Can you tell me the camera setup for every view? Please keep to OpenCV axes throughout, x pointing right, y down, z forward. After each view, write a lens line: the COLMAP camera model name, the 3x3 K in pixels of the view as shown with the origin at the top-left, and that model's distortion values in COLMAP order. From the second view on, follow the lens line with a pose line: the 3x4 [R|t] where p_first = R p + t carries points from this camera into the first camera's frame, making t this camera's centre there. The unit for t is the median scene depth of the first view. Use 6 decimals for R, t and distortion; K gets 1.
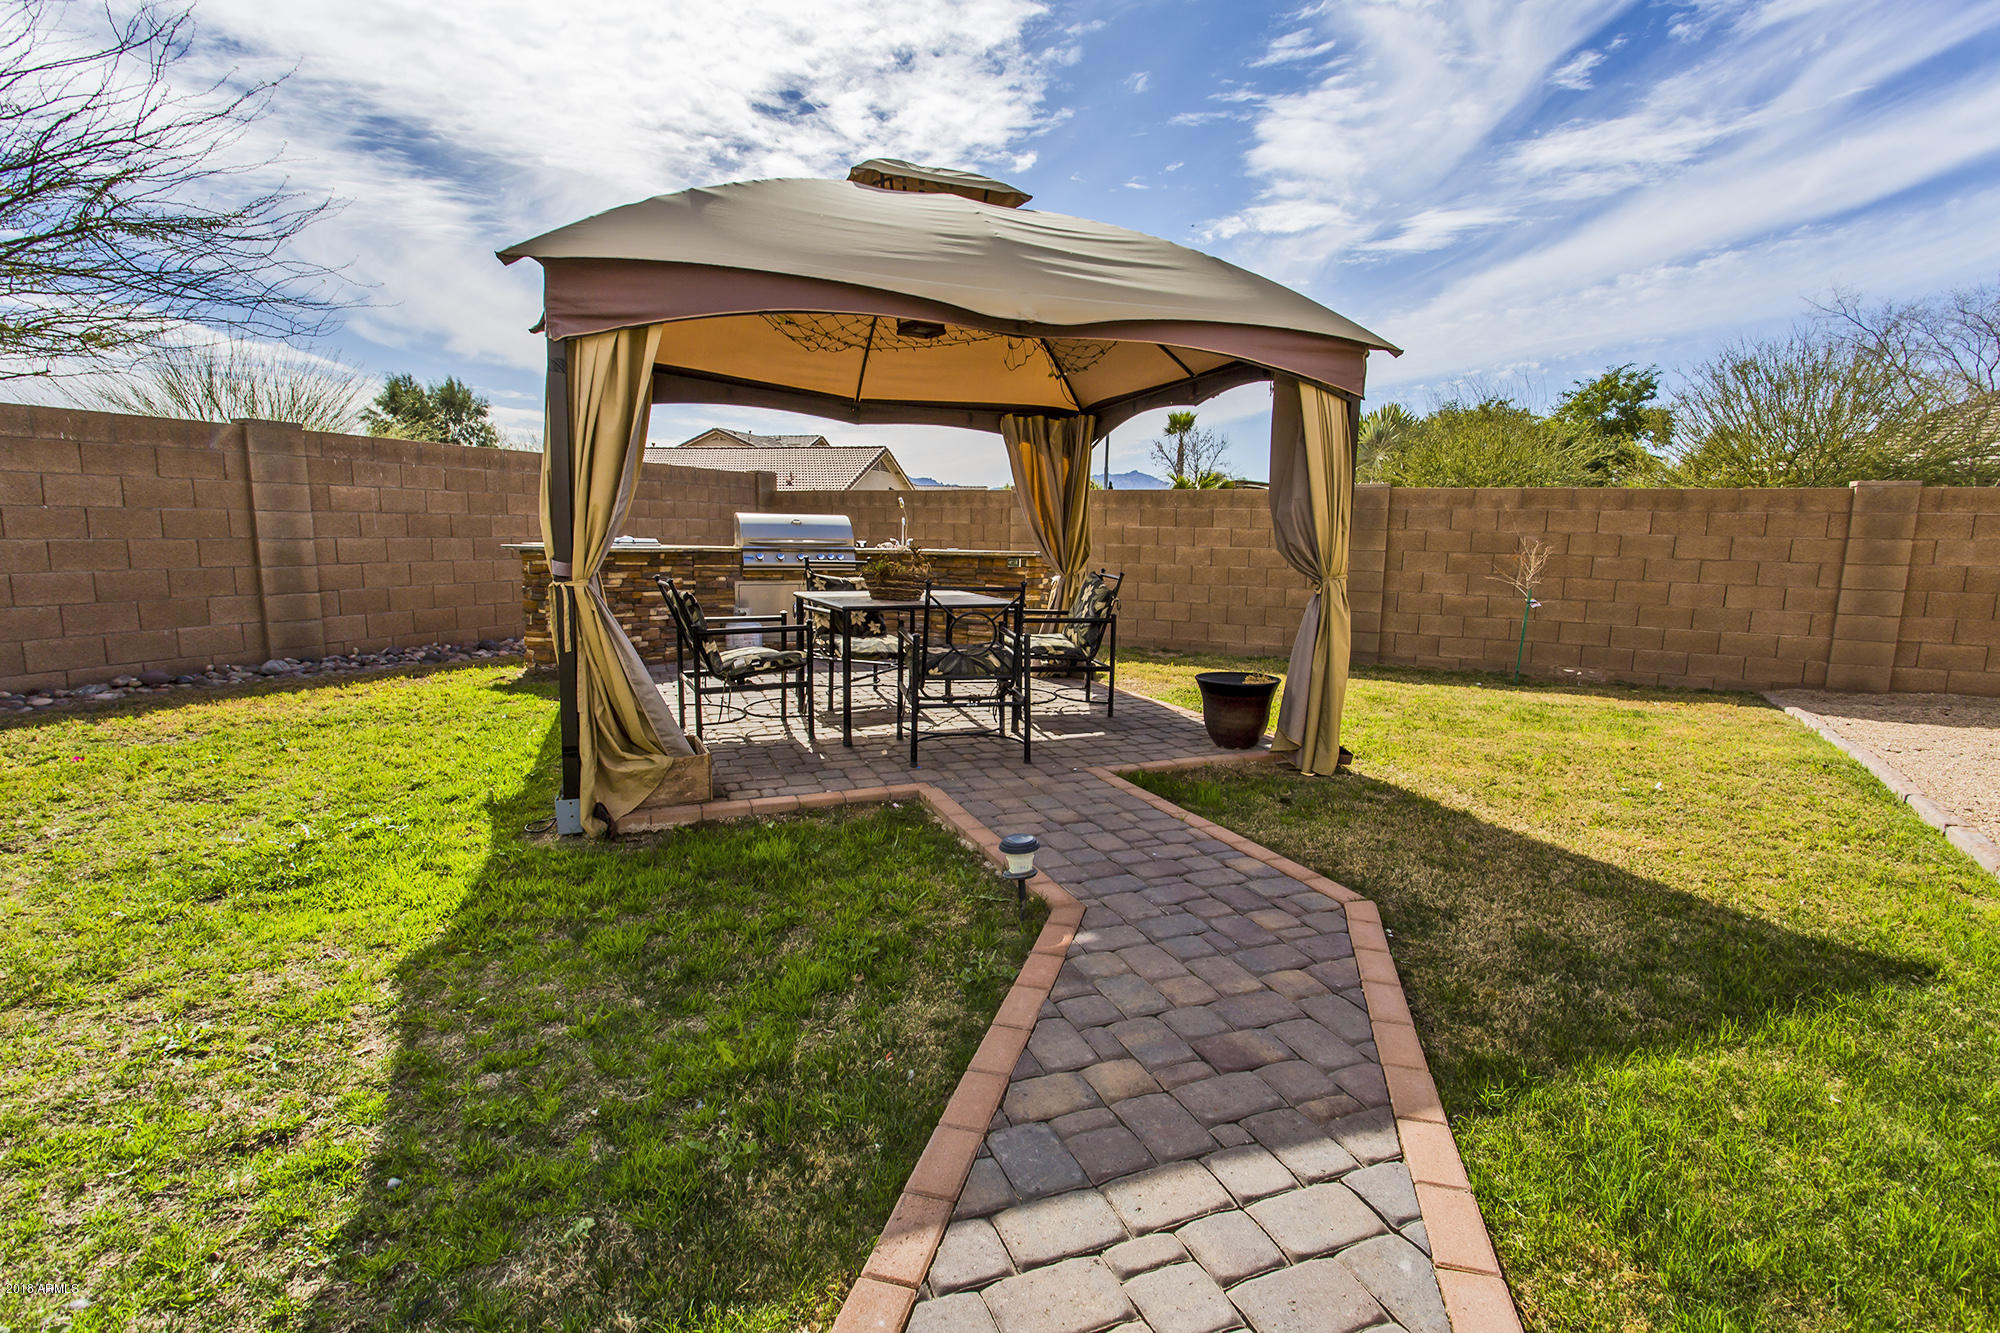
lens RADIAL K [[934.8, 0, 998.8], [0, 934.8, 669.9], [0, 0, 1]] dist [-0.000954, 0.005162]
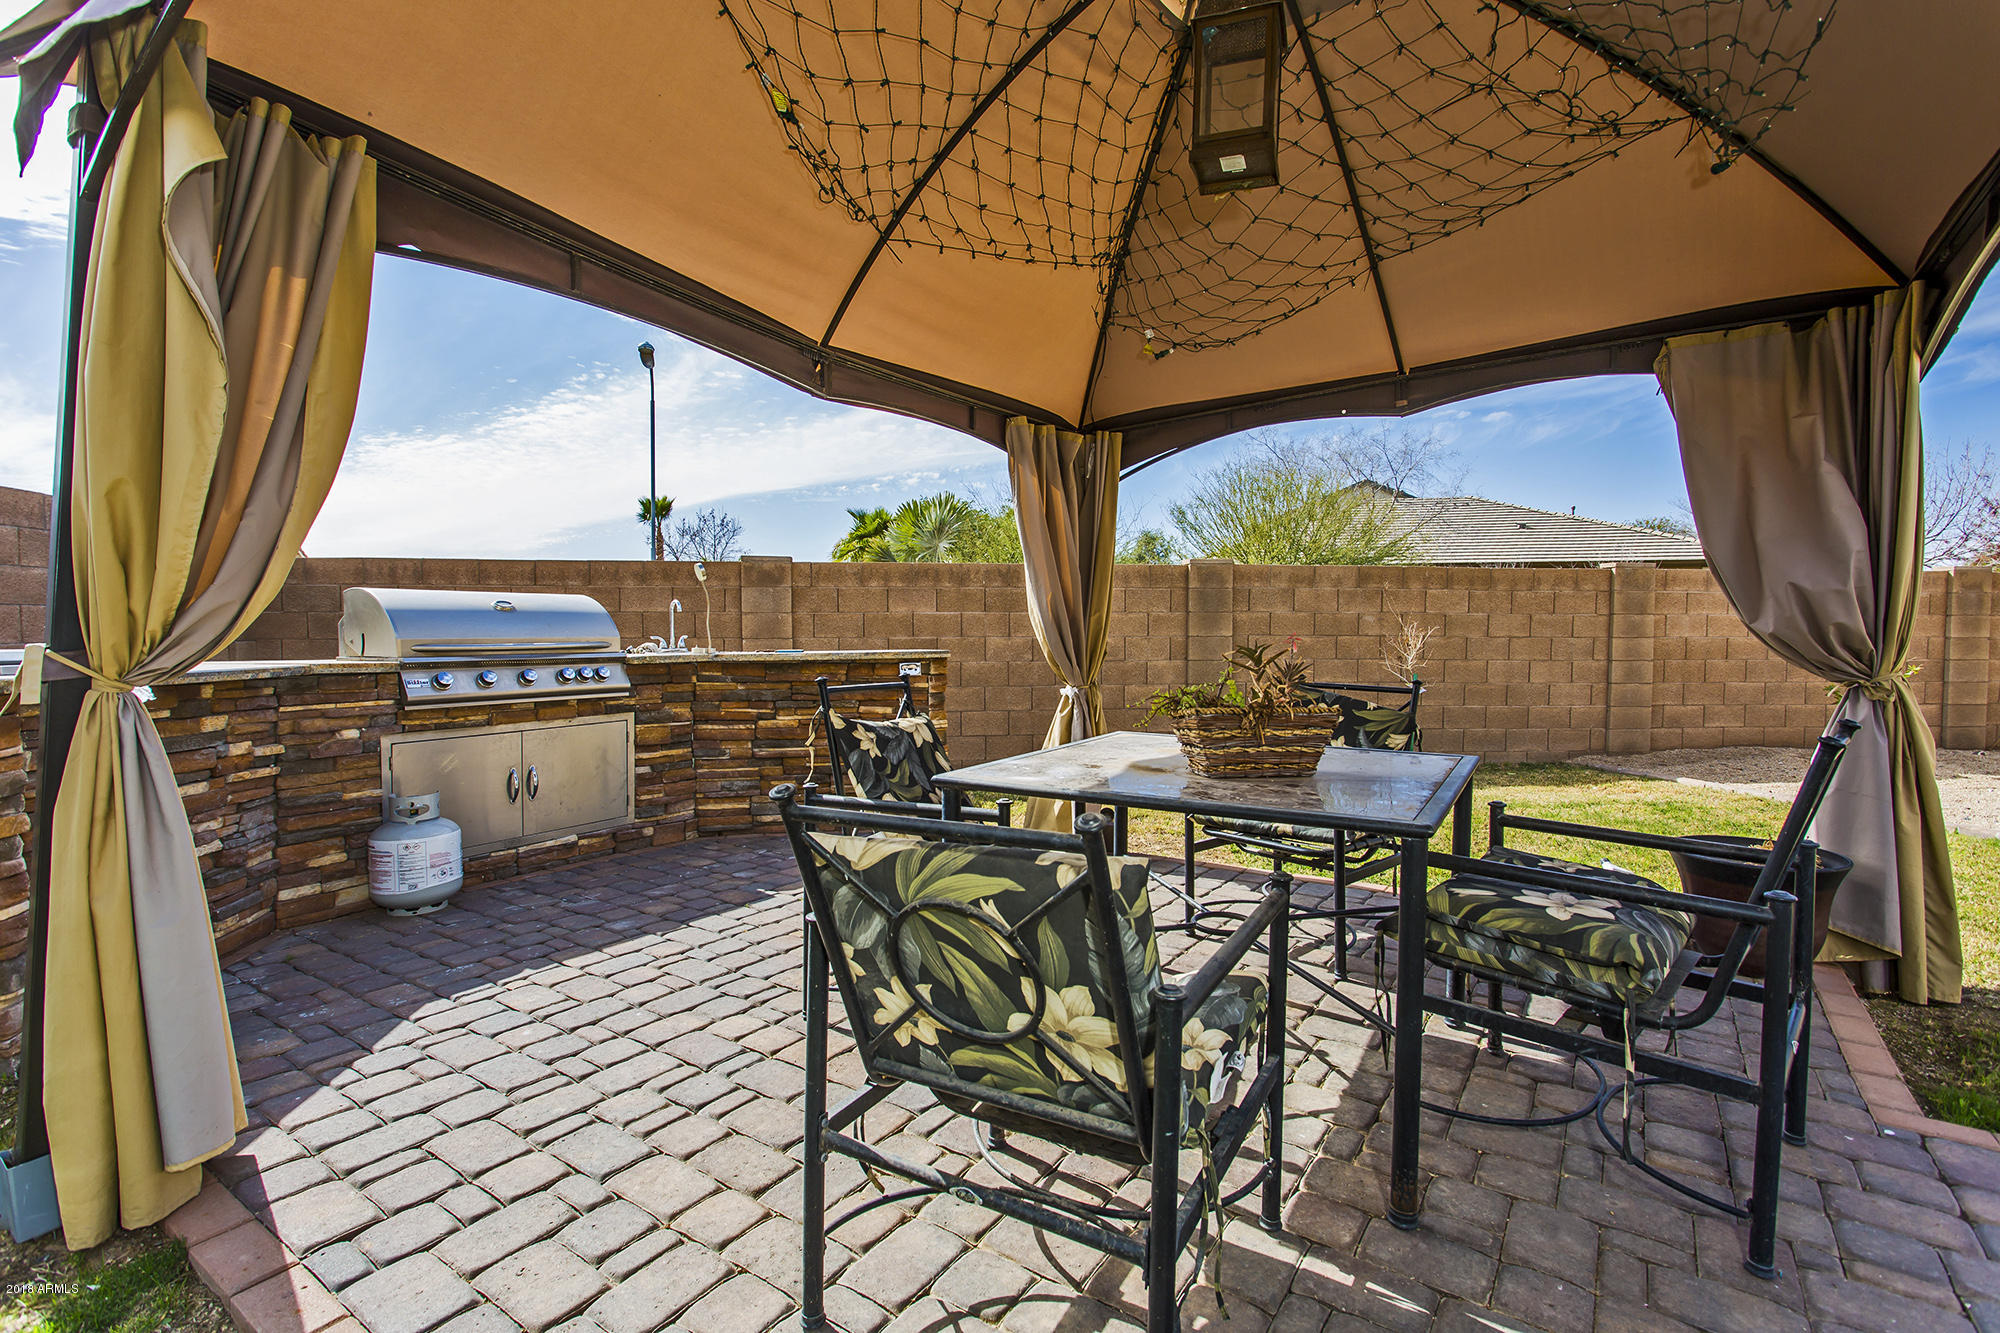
lens RADIAL K [[936.4, 0, 994.2], [0, 936.4, 663.7], [0, 0, 1]] dist [0.005300, 0.000727]
pose [[0.835939, -0.040034, 0.547360, -0.327579], [0.096298, 0.992563, -0.074473, -0.078800], [-0.540308, 0.114964, 0.833577, 0.536966]]
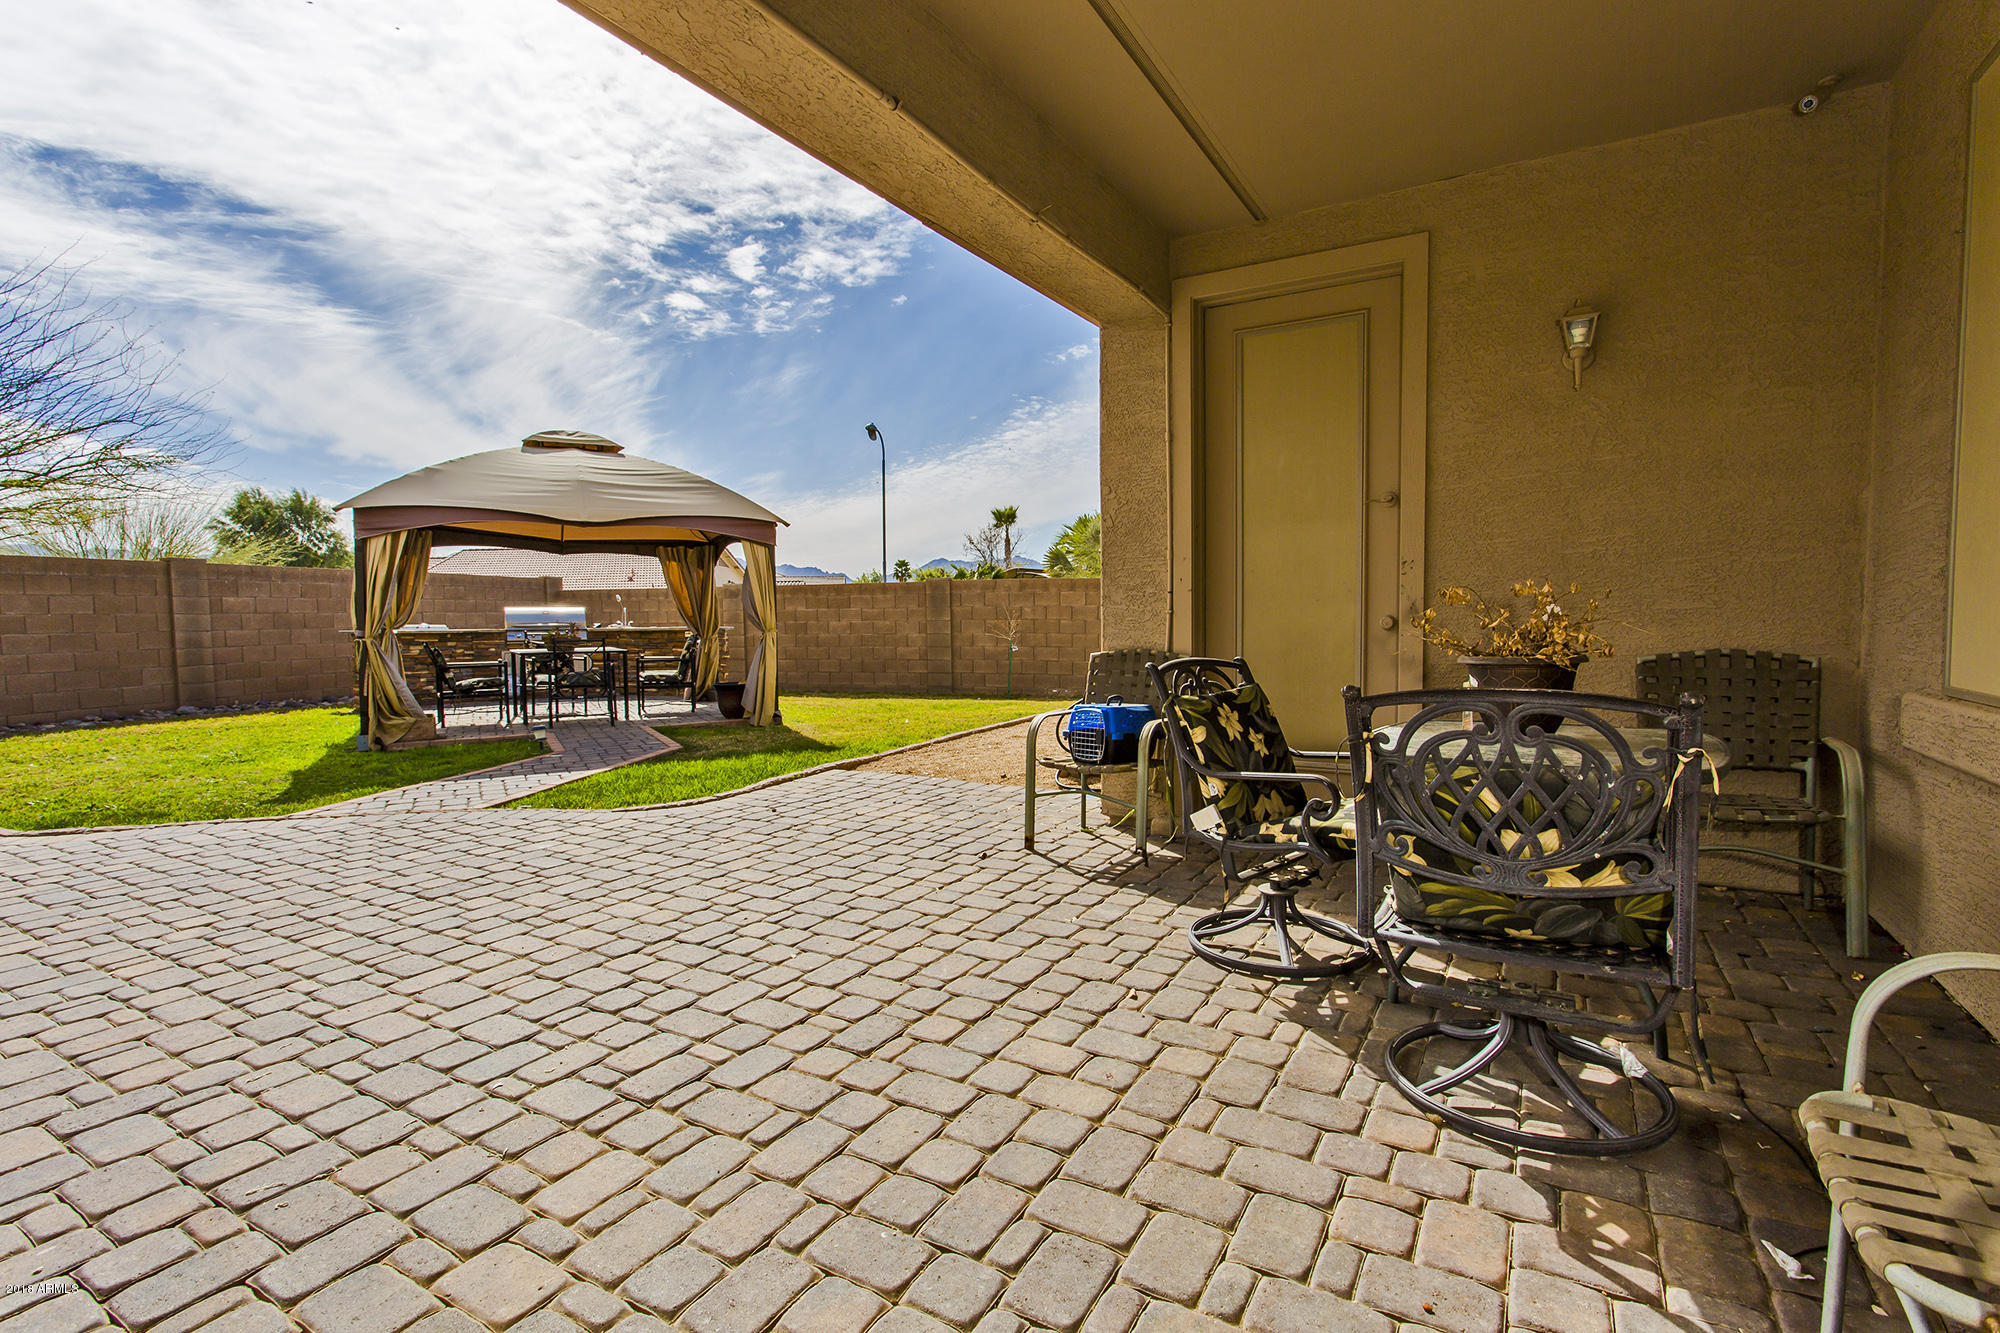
lens RADIAL K [[936.4, 0, 994.2], [0, 936.4, 663.7], [0, 0, 1]] dist [0.005300, 0.000727]
pose [[0.993057, -0.033852, 0.112661, 0.412492], [0.044602, 0.994543, -0.094312, 0.127821], [-0.108854, 0.098682, 0.989147, -0.731674]]
